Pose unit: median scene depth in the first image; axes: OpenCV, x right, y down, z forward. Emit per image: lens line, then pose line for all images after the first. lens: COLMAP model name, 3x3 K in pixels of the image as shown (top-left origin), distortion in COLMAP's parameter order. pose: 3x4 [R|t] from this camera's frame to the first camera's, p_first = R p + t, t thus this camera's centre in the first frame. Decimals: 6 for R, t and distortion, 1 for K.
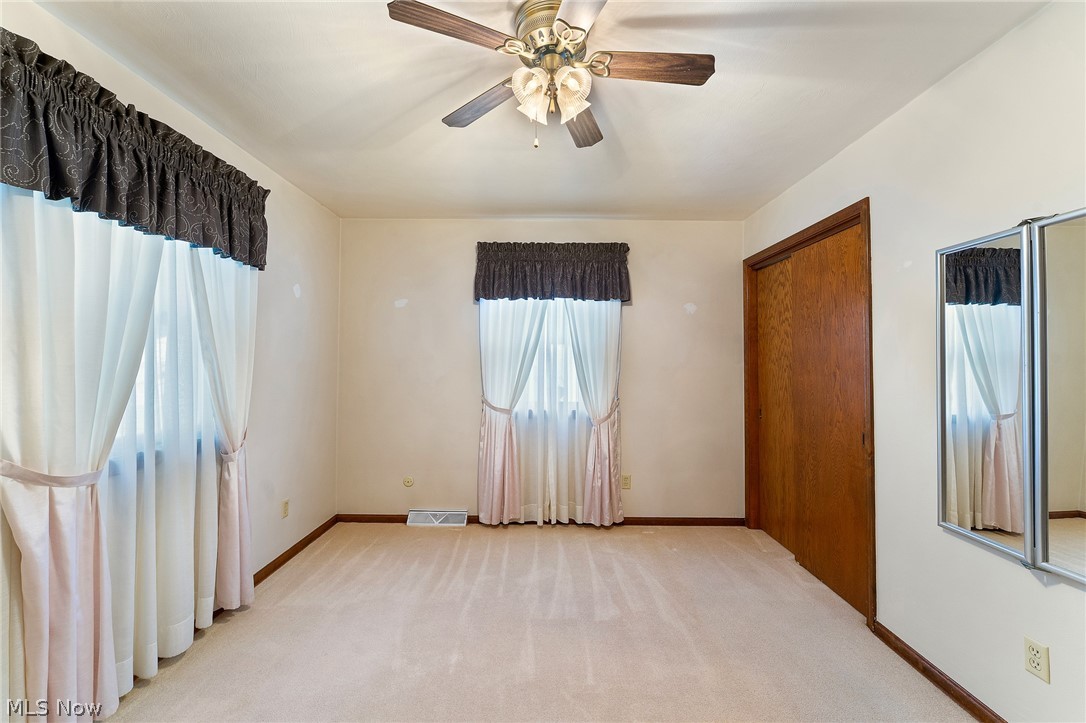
lens RADIAL K [[440.1, 0, 541.9], [0, 440.1, 351.5], [0, 0, 1]] dist [-0.000893, -0.000289]
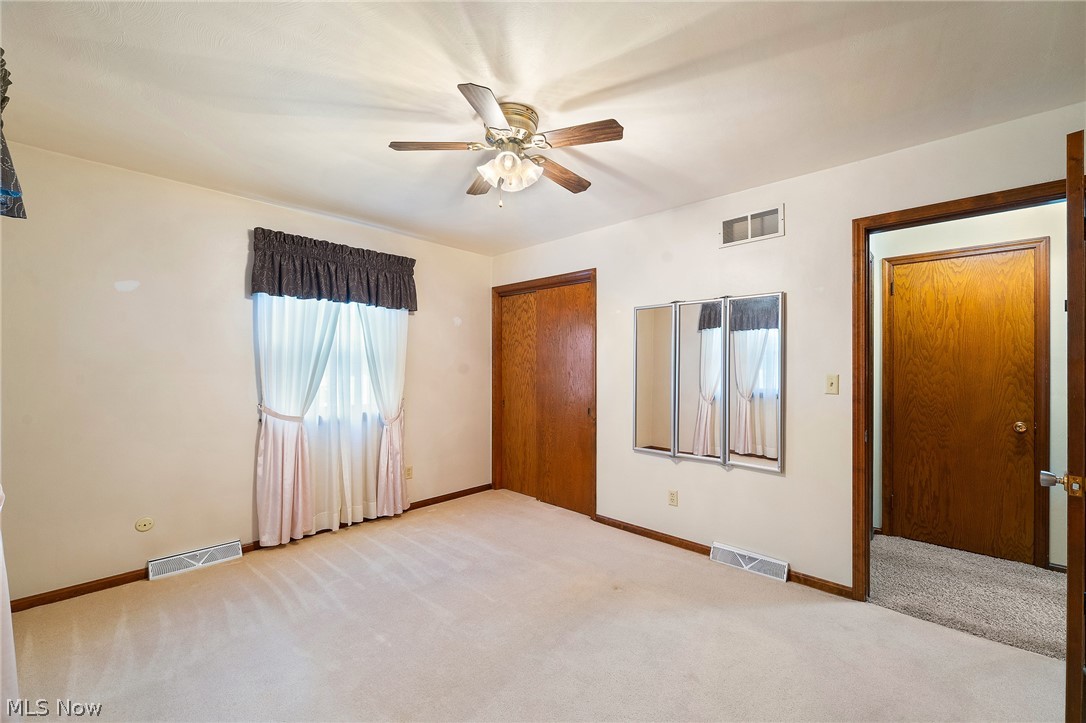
lens RADIAL K [[440.1, 0, 551.0], [0, 440.1, 366.9], [0, 0, 1]] dist [-0.000893, -0.000289]
pose [[0.674343, -0.004003, 0.738407, -0.406623], [-0.016438, 0.999656, 0.020432, -0.001655], [-0.738235, -0.025916, 0.674046, -0.016019]]
